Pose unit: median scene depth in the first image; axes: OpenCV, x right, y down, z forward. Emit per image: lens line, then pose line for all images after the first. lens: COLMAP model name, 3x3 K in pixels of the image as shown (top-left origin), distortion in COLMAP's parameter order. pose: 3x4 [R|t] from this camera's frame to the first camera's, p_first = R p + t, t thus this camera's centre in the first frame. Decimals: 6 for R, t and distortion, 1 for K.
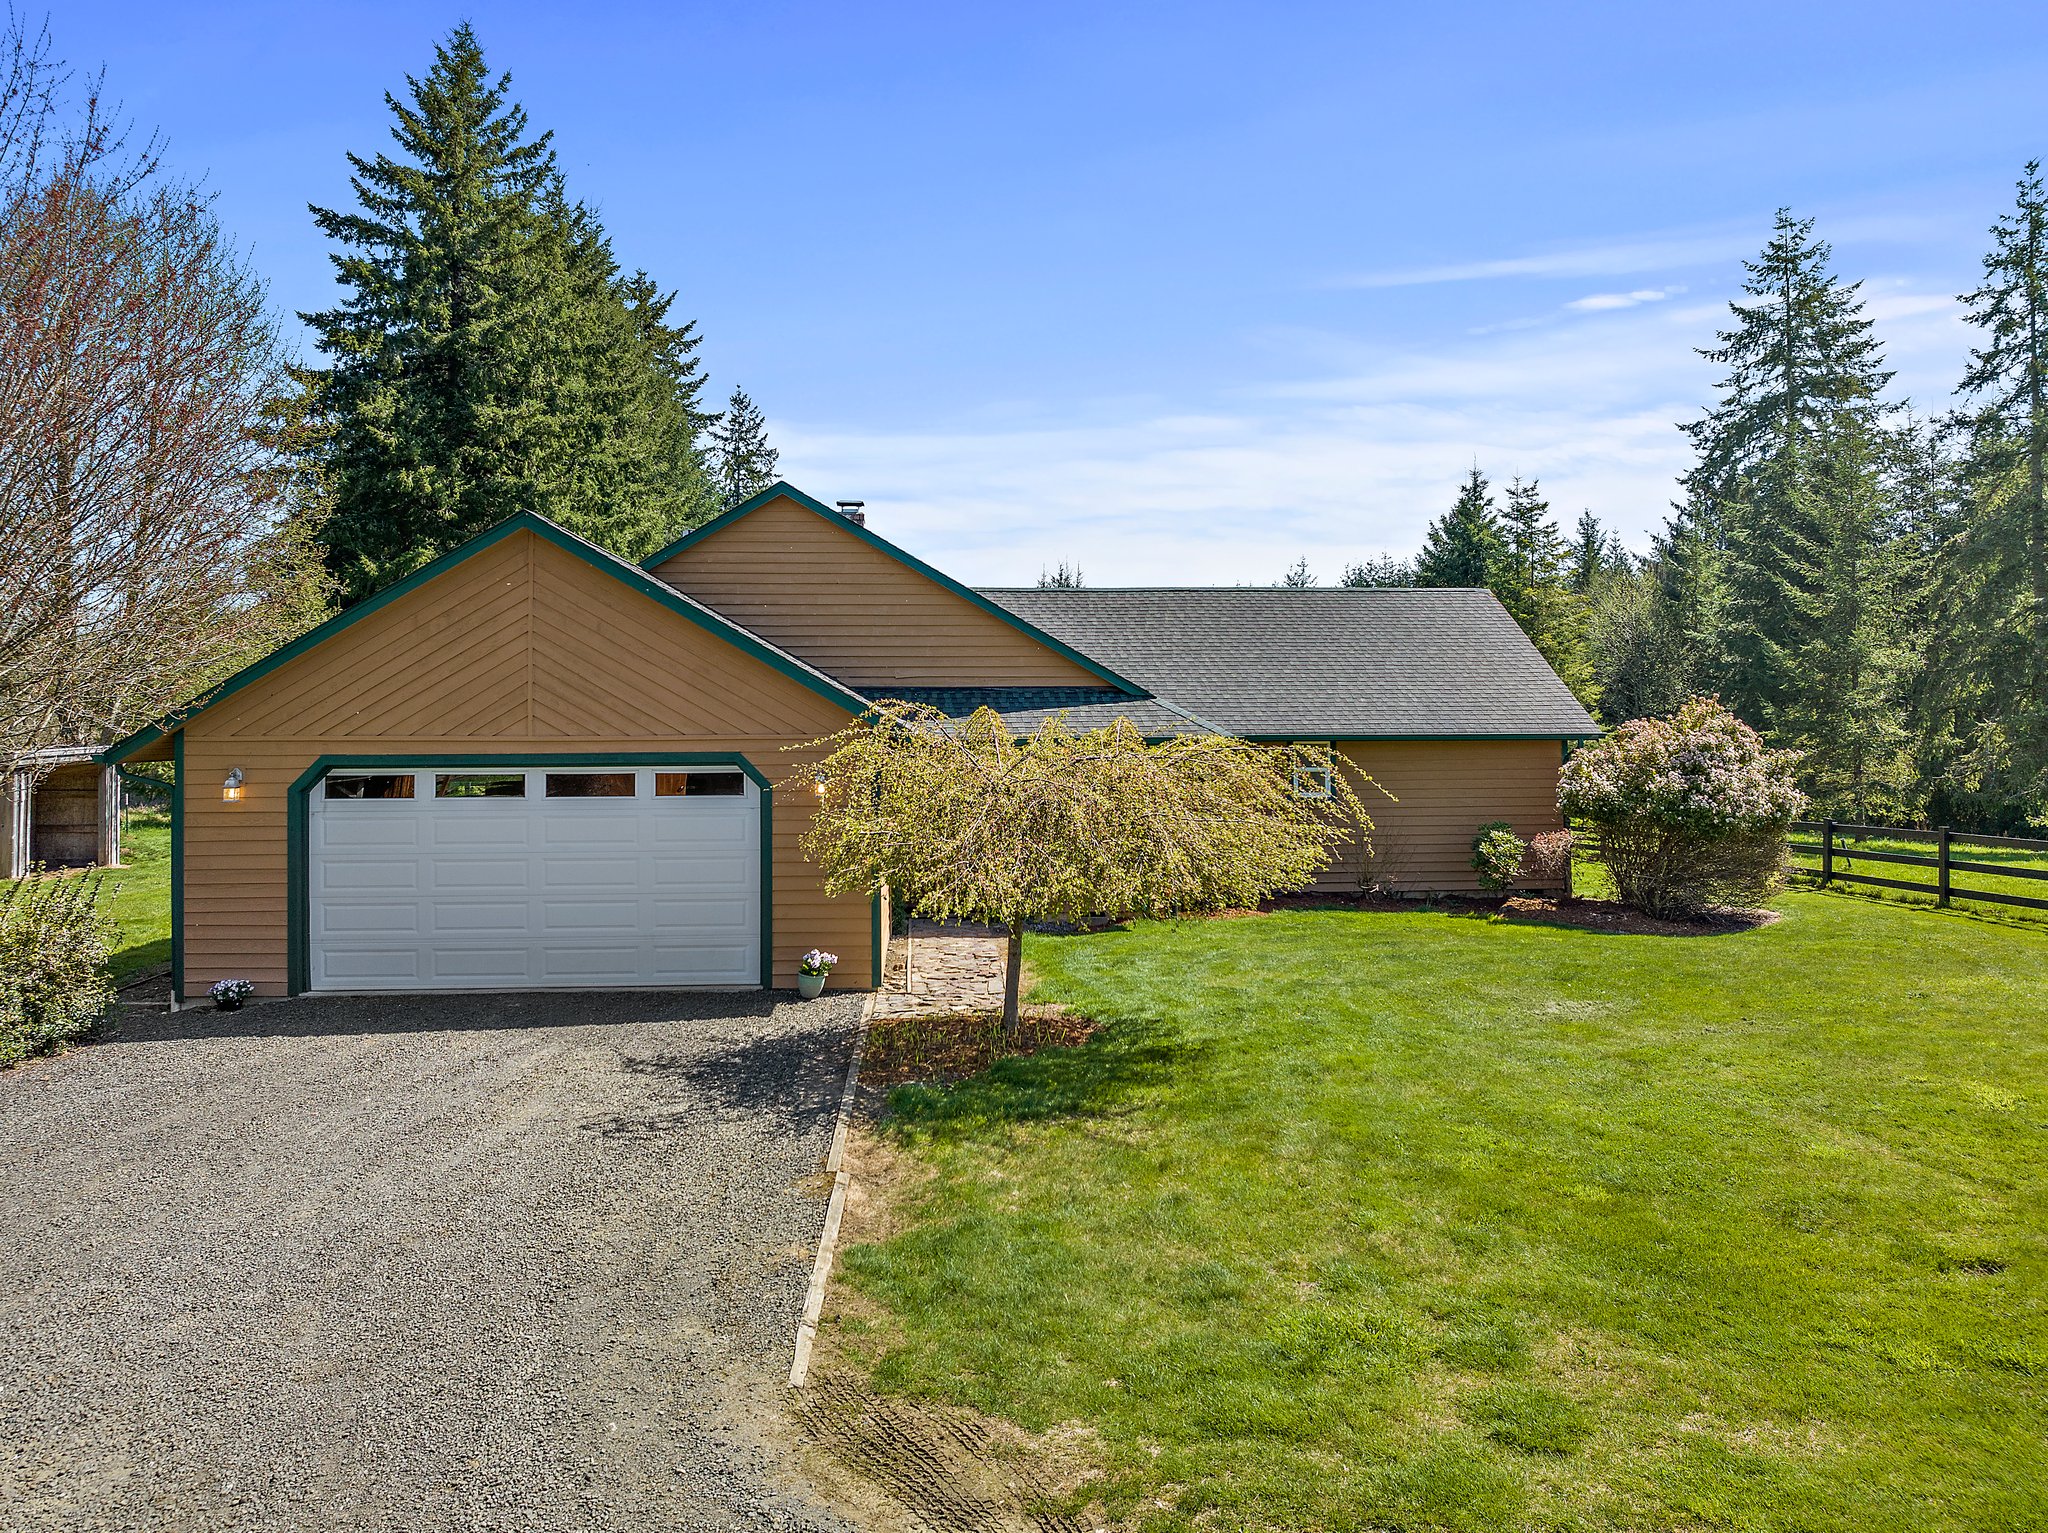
lens RADIAL K [[1467.7, 0, 1033.2], [0, 1467.7, 695.0], [0, 0, 1]] dist [-0.040670, -0.005213]
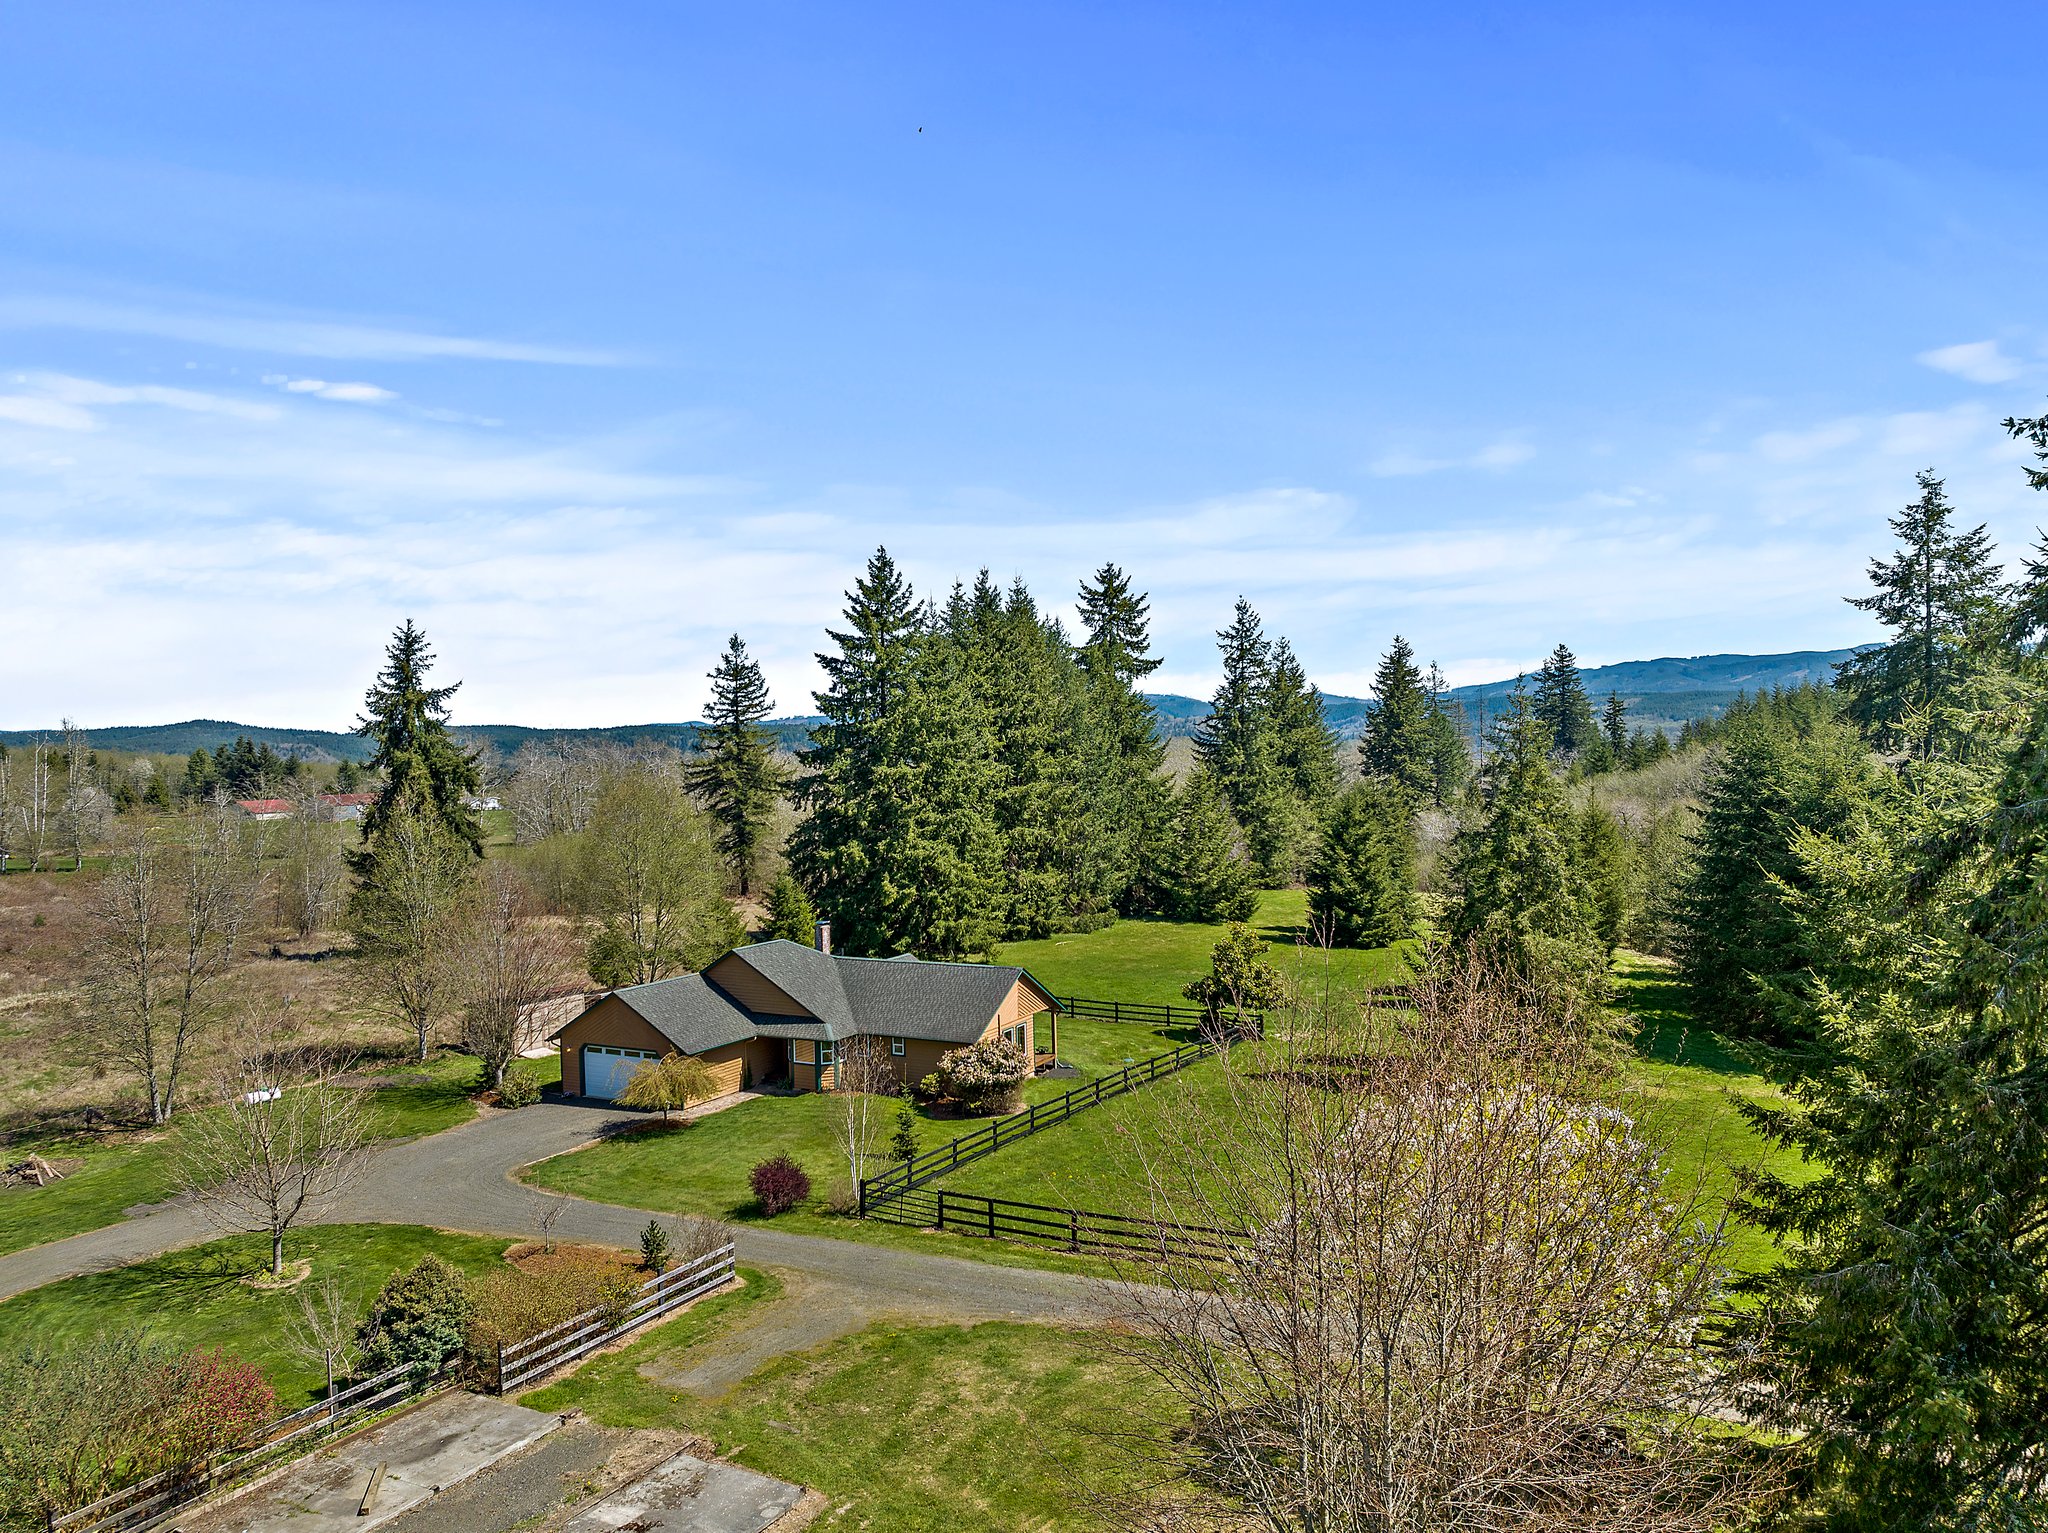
lens RADIAL K [[1446.4, 0, 1031.8], [0, 1446.4, 766.2], [0, 0, 1]] dist [-0.034488, -0.004611]
pose [[0.848210, -0.015415, -0.529436, 1.836714], [0.032235, 0.999226, 0.022551, -0.522836], [0.528679, -0.036195, 0.848050, -1.196023]]
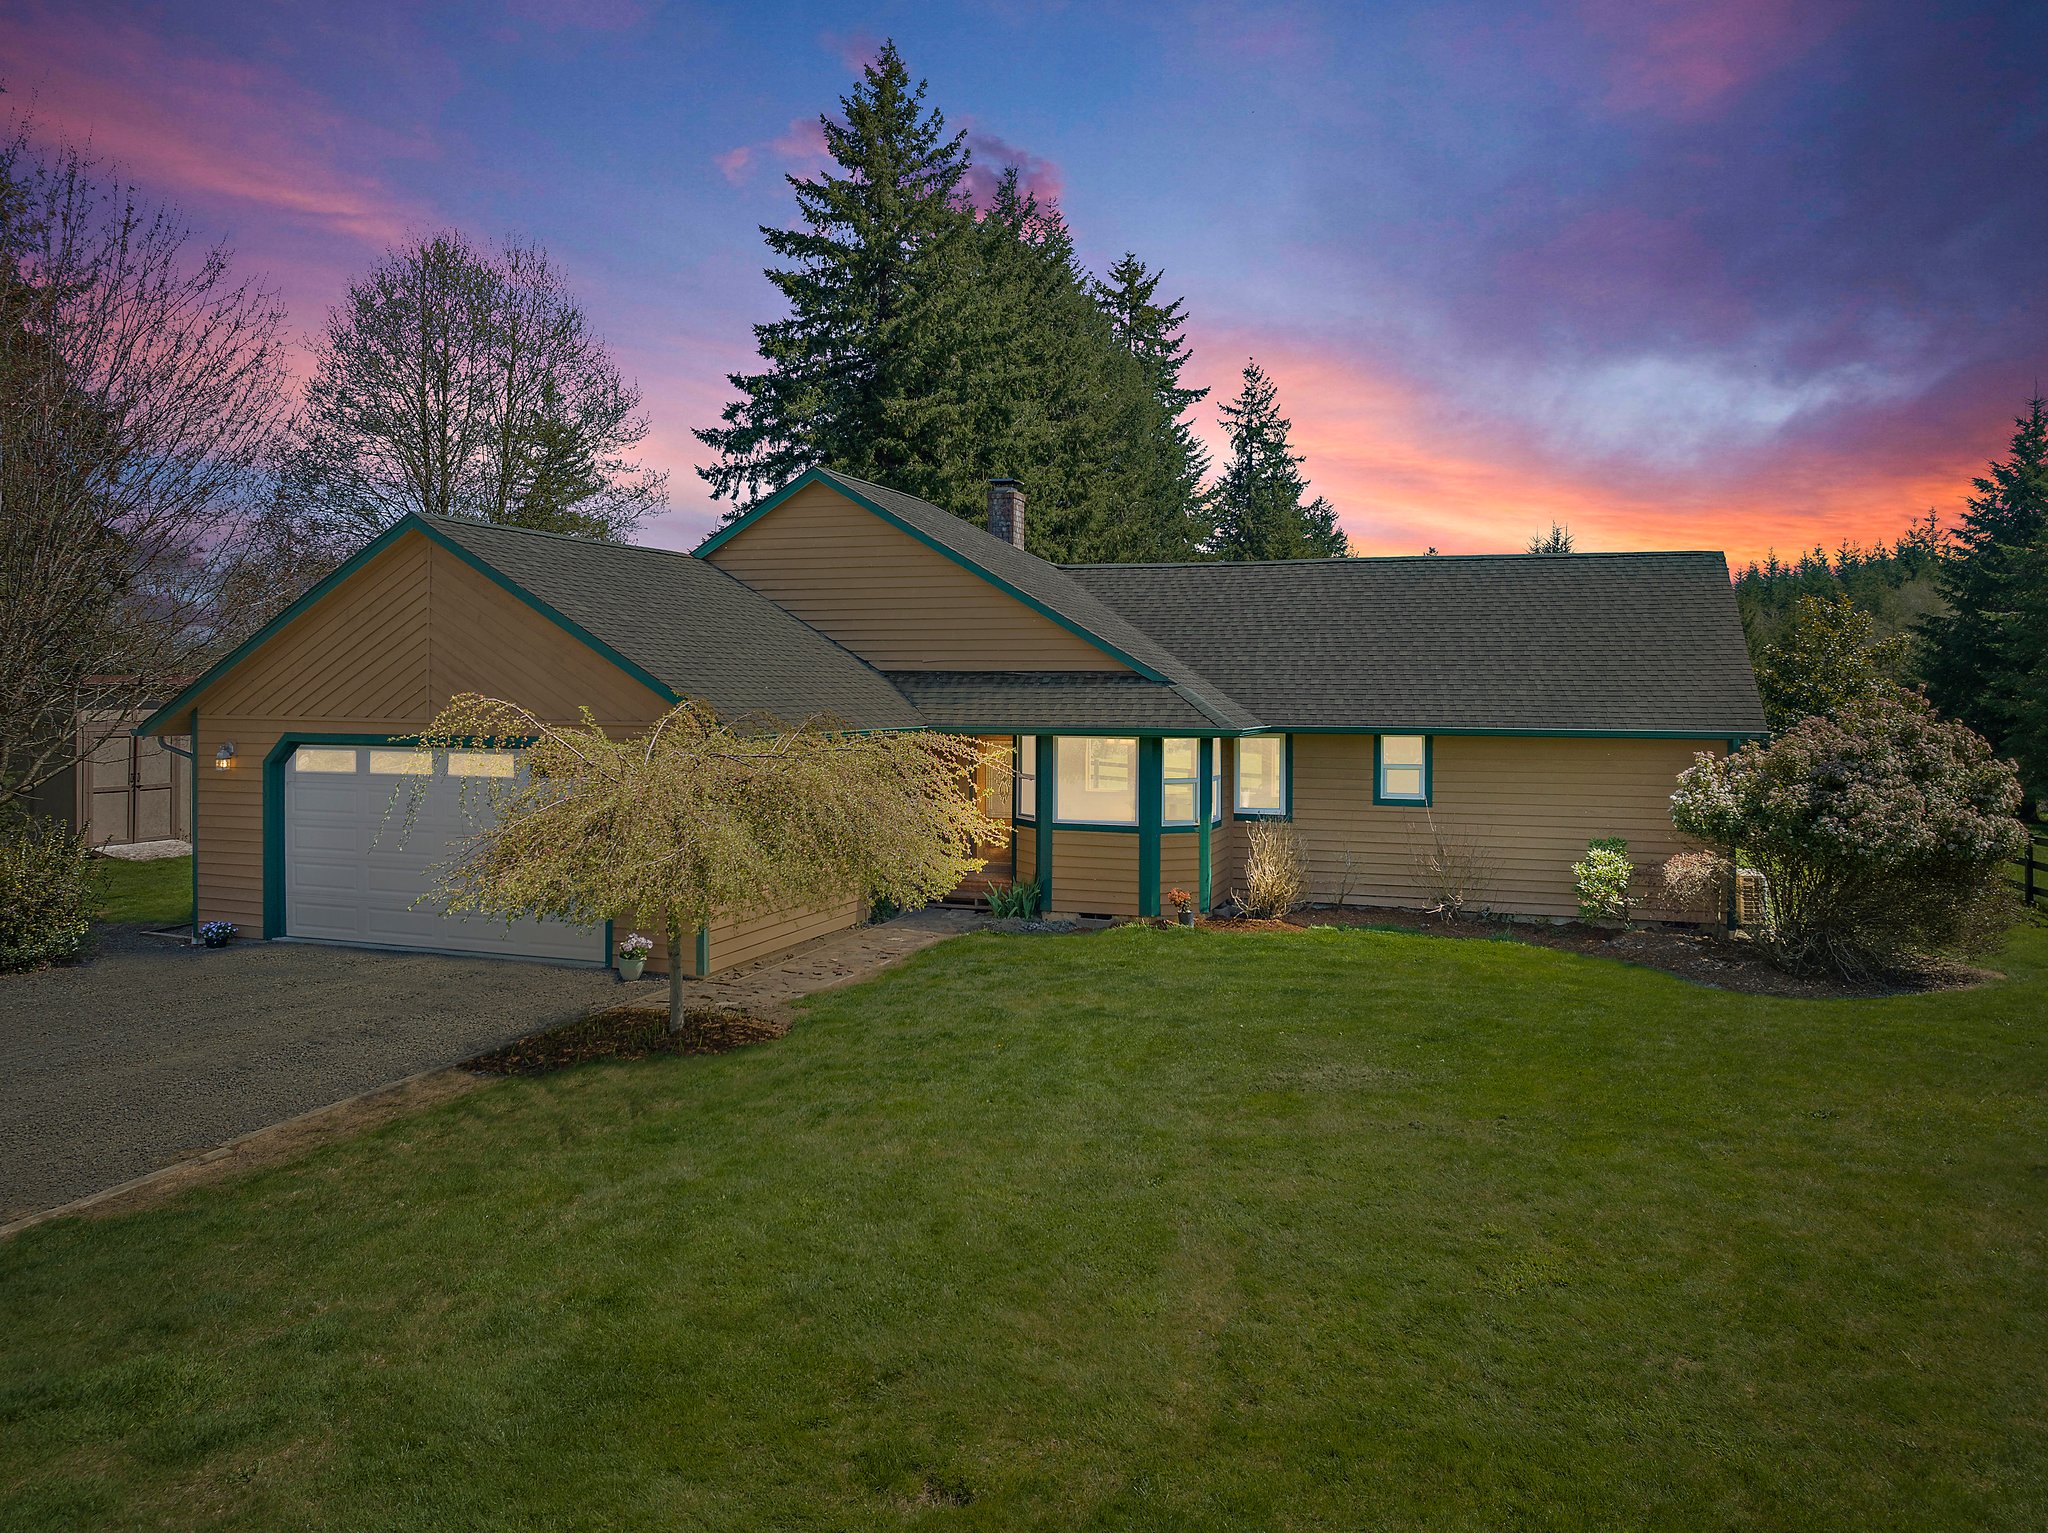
lens RADIAL K [[1465.7, 0, 1028.9], [0, 1465.7, 709.0], [0, 0, 1]] dist [-0.035133, -0.001976]
pose [[0.918435, 0.014398, -0.395310, 0.316918], [-0.002941, 0.999558, 0.029575, -0.008171], [0.395561, -0.026000, 0.918072, 0.112031]]
